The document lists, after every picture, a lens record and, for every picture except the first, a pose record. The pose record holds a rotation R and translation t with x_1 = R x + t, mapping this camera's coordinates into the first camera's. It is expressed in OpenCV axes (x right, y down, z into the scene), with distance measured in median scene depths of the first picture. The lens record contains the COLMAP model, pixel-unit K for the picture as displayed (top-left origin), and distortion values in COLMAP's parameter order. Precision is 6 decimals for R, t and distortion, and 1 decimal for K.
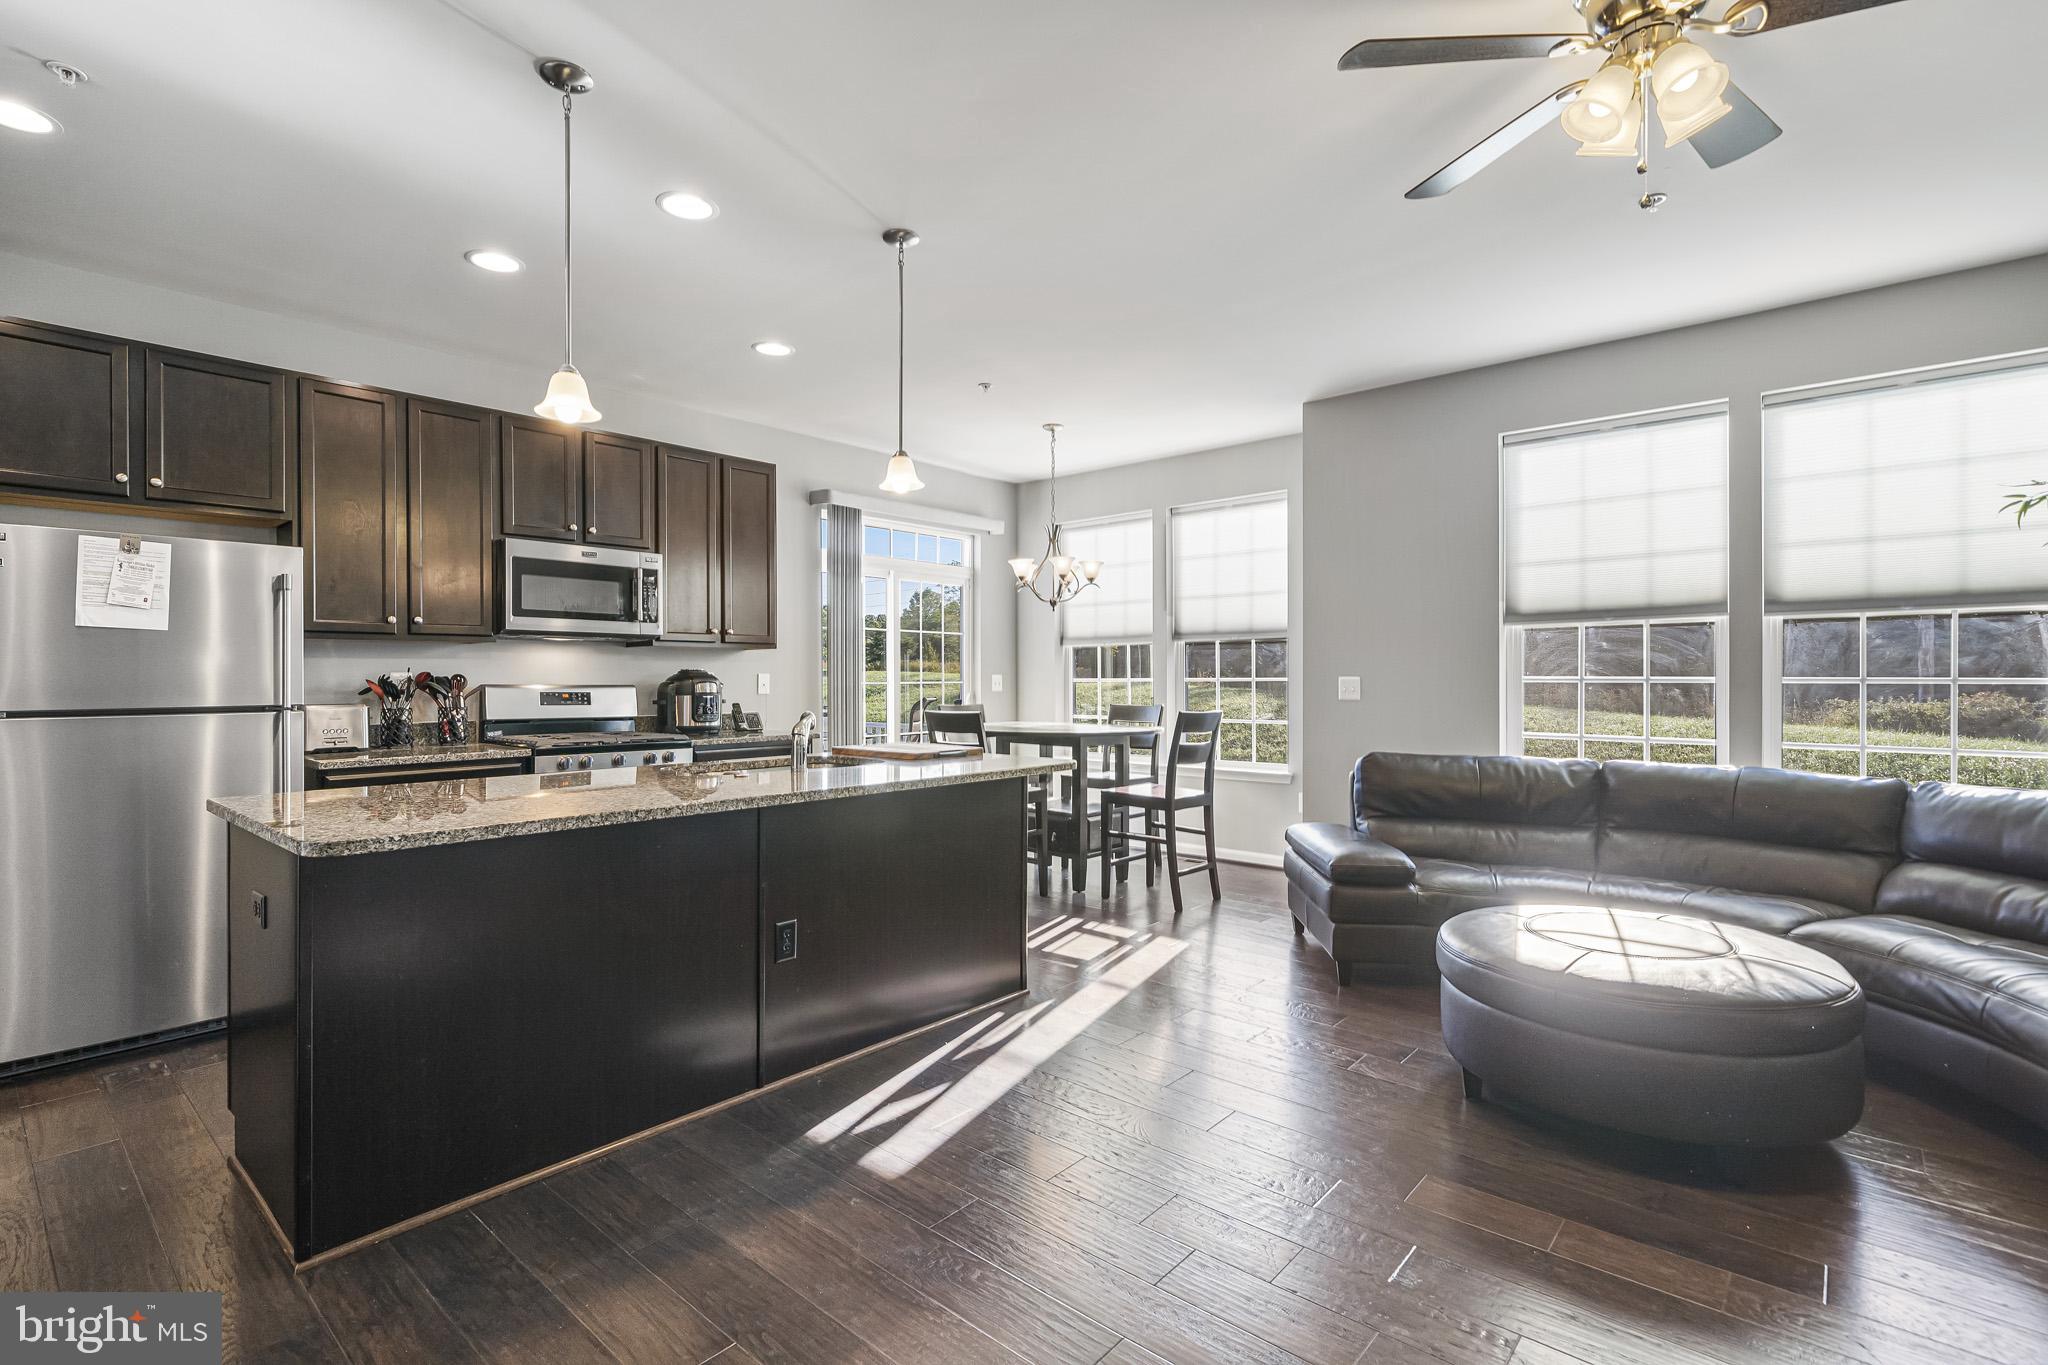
lens RADIAL K [[973.7, 0, 1008.8], [0, 973.7, 682.5], [0, 0, 1]] dist [0.002708, 0.001415]
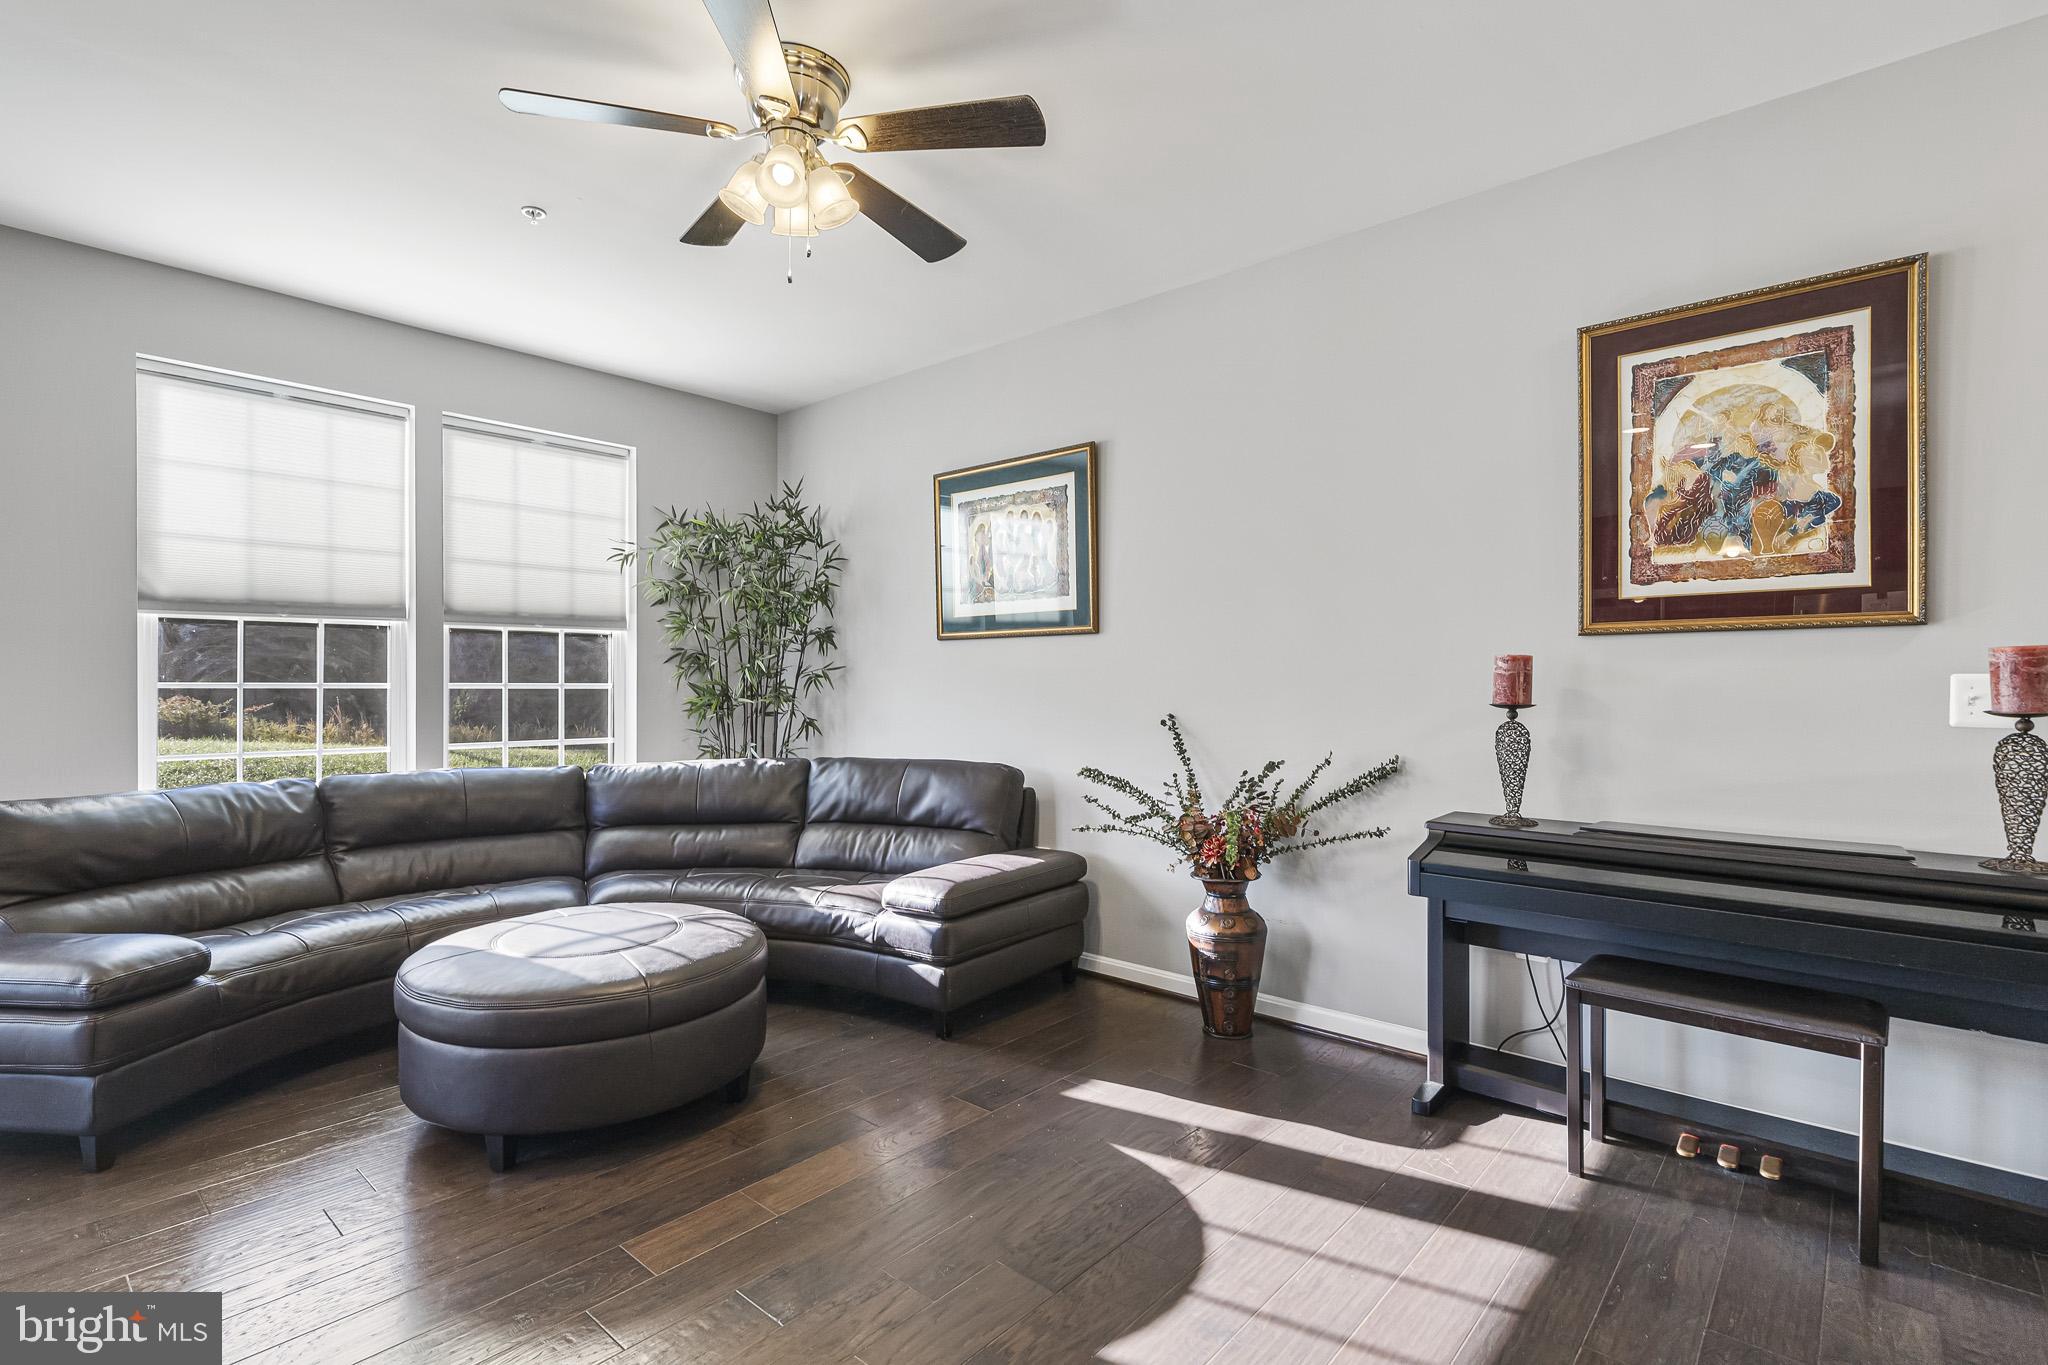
lens RADIAL K [[973.7, 0, 1008.8], [0, 973.7, 682.5], [0, 0, 1]] dist [0.002708, 0.001415]
pose [[-0.001646, 0.001966, 0.999997, -0.231135], [0.003557, 0.999992, -0.001960, -0.001272], [-0.999992, 0.003554, -0.001653, 0.328498]]
